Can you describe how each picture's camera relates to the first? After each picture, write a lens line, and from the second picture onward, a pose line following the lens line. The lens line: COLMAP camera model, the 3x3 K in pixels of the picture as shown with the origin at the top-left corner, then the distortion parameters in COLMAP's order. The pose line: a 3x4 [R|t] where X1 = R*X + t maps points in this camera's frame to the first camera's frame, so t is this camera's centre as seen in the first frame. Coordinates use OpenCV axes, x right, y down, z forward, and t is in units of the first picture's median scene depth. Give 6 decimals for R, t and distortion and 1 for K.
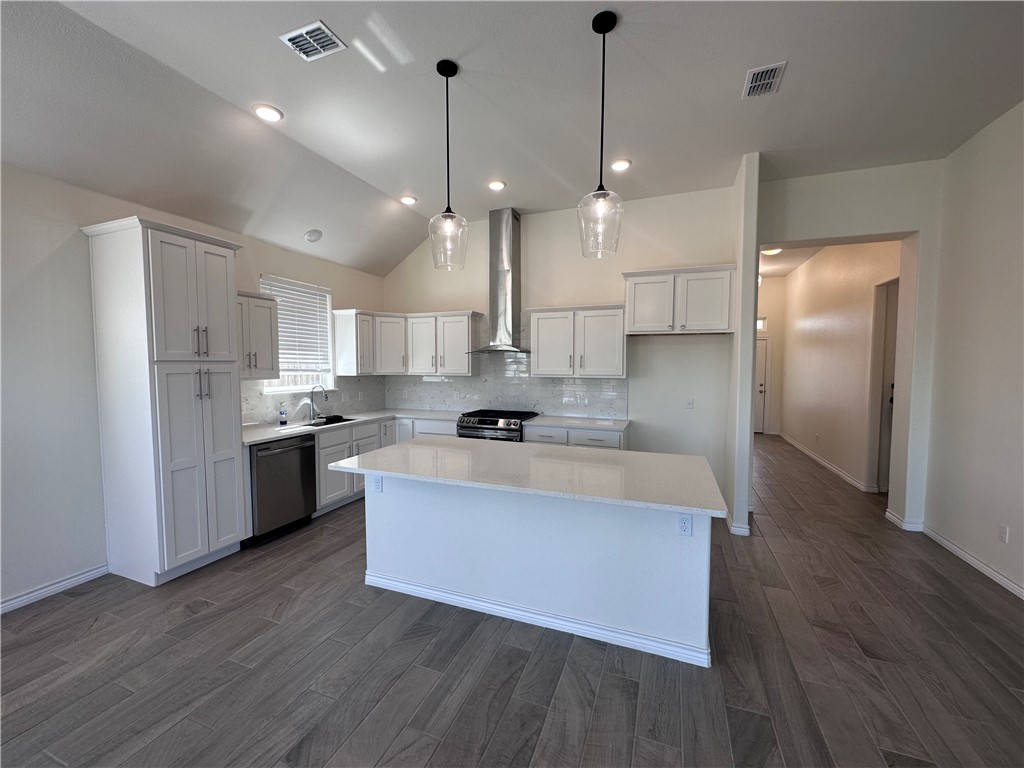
lens RADIAL K [[406.6, 0, 513.2], [0, 406.6, 383.8], [0, 0, 1]] dist [-0.003884, 0.000893]
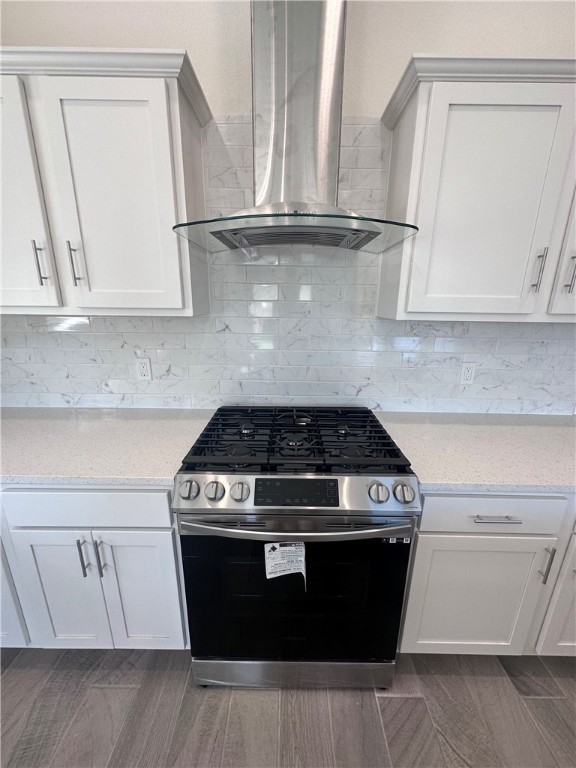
lens RADIAL K [[304.9, 0, 286.7], [0, 304.9, 386.2], [0, 0, 1]] dist [-0.003884, 0.000893]
pose [[0.935948, -0.082873, 0.342249, -0.144634], [0.006915, 0.976051, 0.217433, -0.021557], [-0.352071, -0.201140, 0.914105, 0.900905]]
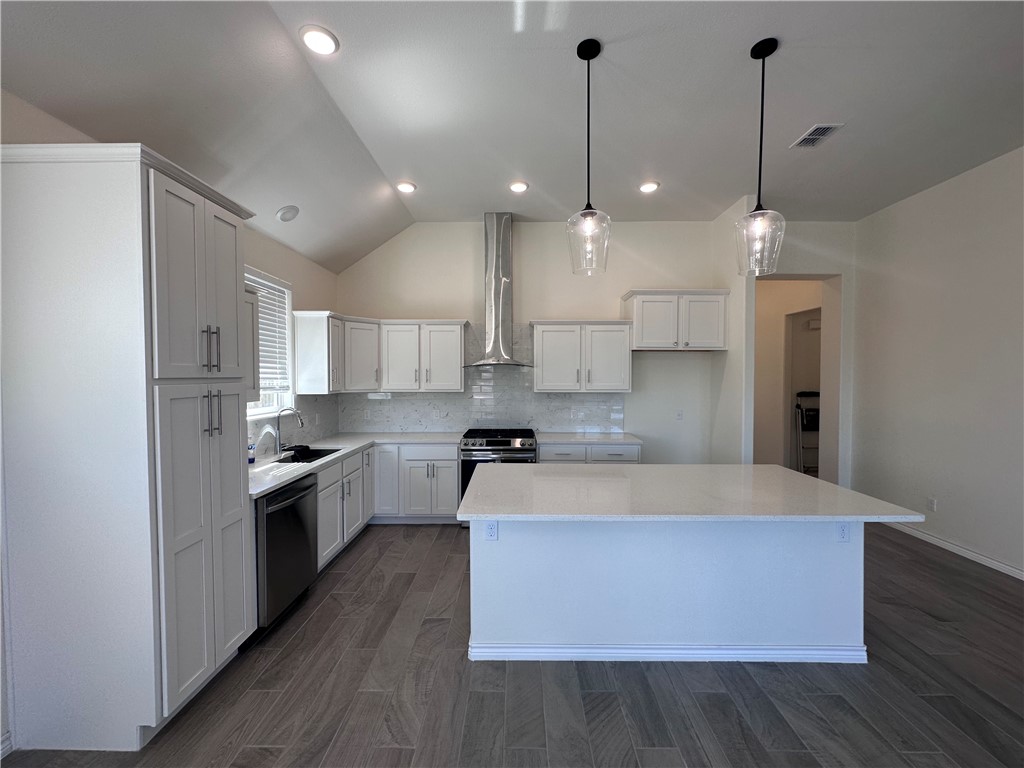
lens RADIAL K [[406.6, 0, 513.2], [0, 406.6, 383.7], [0, 0, 1]] dist [-0.003884, 0.000893]
pose [[0.937430, -0.008064, 0.348079, -0.375595], [0.018552, 0.999468, -0.026809, -0.014085], [-0.347678, 0.031589, 0.937082, 0.145986]]
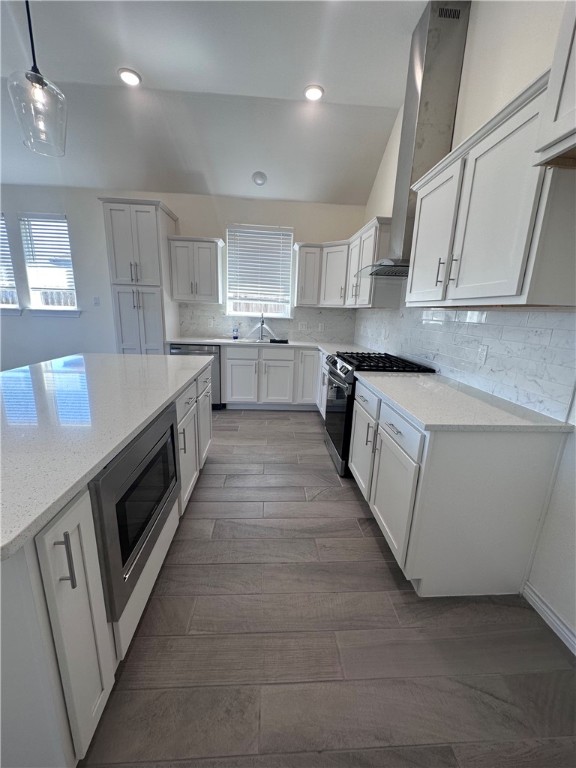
lens RADIAL K [[304.9, 0, 289.3], [0, 304.9, 385.3], [0, 0, 1]] dist [-0.003884, 0.000893]
pose [[0.420102, 0.229084, -0.878086, 0.458931], [-0.082362, 0.973244, 0.214505, 0.015921], [0.903732, -0.017793, 0.427730, 0.722292]]
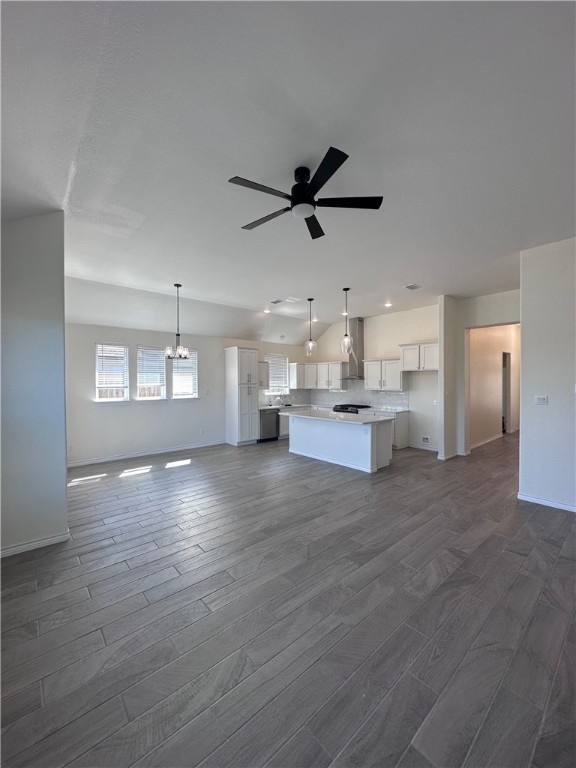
lens RADIAL K [[304.9, 0, 290.0], [0, 304.9, 385.6], [0, 0, 1]] dist [-0.003884, 0.000893]
pose [[0.884998, 0.001182, -0.465594, 0.531831], [-0.019631, 0.999202, -0.034779, 0.030329], [0.465181, 0.039920, 0.884315, -0.803685]]
